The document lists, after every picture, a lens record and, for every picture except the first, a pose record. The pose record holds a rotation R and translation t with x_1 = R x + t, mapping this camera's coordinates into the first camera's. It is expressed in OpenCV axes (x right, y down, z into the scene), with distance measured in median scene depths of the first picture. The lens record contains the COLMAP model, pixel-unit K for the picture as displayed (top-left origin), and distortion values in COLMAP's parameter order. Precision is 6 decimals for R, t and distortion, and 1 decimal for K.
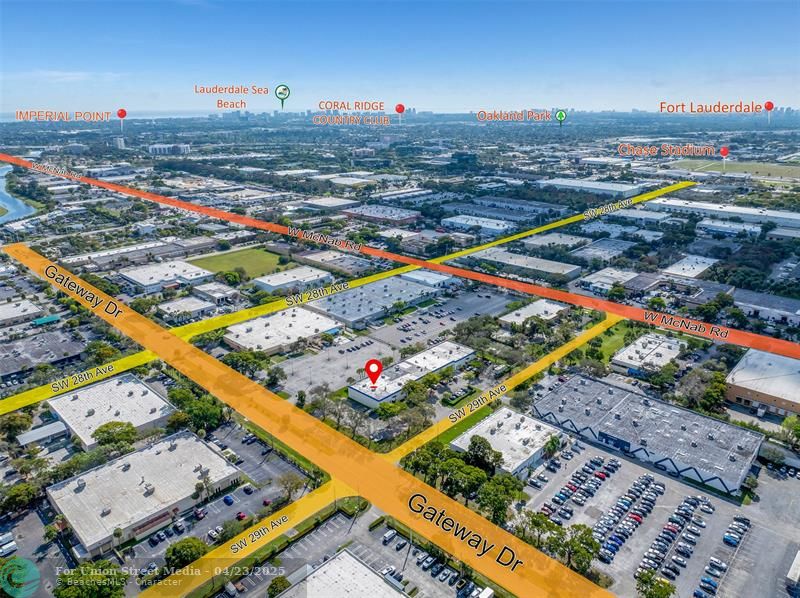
lens RADIAL K [[545.4, 0, 400.0], [0, 545.4, 299.0], [0, 0, 1]] dist [-0.022605, -0.000931]
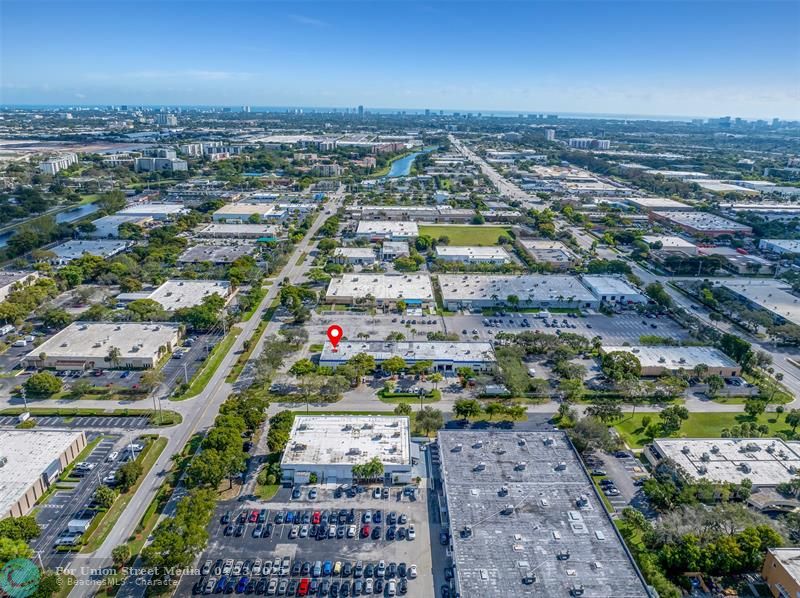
lens RADIAL K [[556.5, 0, 403.7], [0, 556.5, 295.6], [0, 0, 1]] dist [-0.033059, 0.002522]
pose [[0.705344, 0.241749, -0.666368, 0.478395], [-0.251929, 0.964169, 0.083123, -0.024213], [0.662587, 0.109247, 0.740975, 0.275073]]
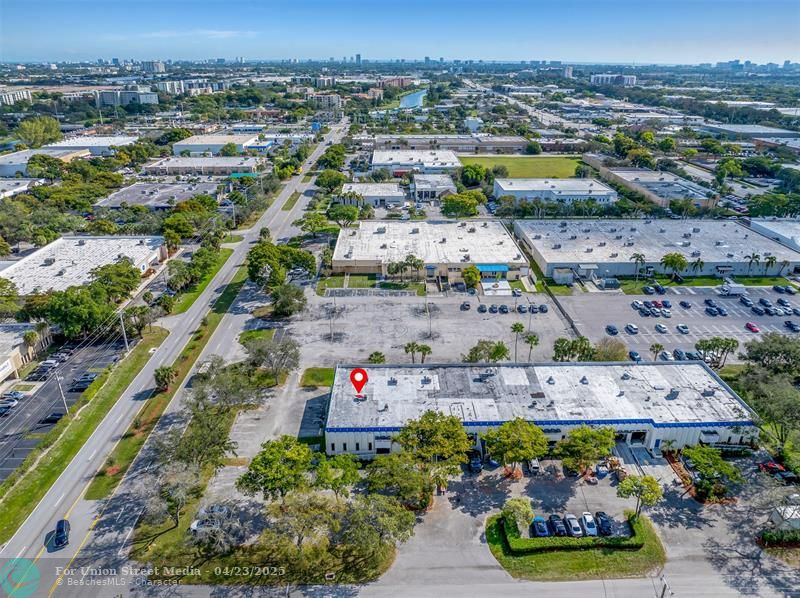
lens RADIAL K [[556.5, 0, 403.7], [0, 556.5, 295.6], [0, 0, 1]] dist [-0.033059, 0.002522]
pose [[0.706964, 0.285415, -0.647102, 0.156375], [-0.236940, 0.957662, 0.163533, 0.017959], [0.666379, 0.037712, 0.744659, 0.539757]]
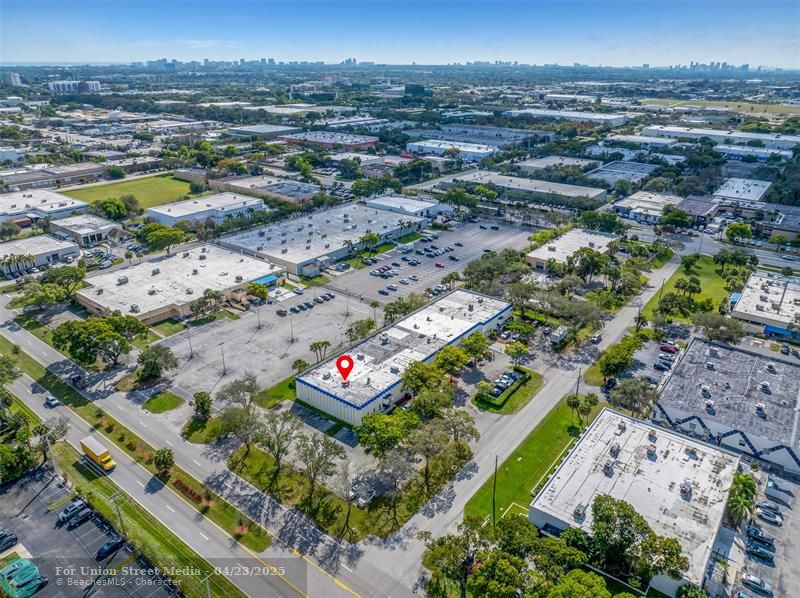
lens RADIAL K [[556.5, 0, 403.7], [0, 556.5, 295.6], [0, 0, 1]] dist [-0.033059, 0.002522]
pose [[0.994298, -0.027465, 0.103037, -0.034401], [0.020411, 0.997414, 0.068906, 0.035999], [-0.104663, -0.066410, 0.992288, 0.358607]]
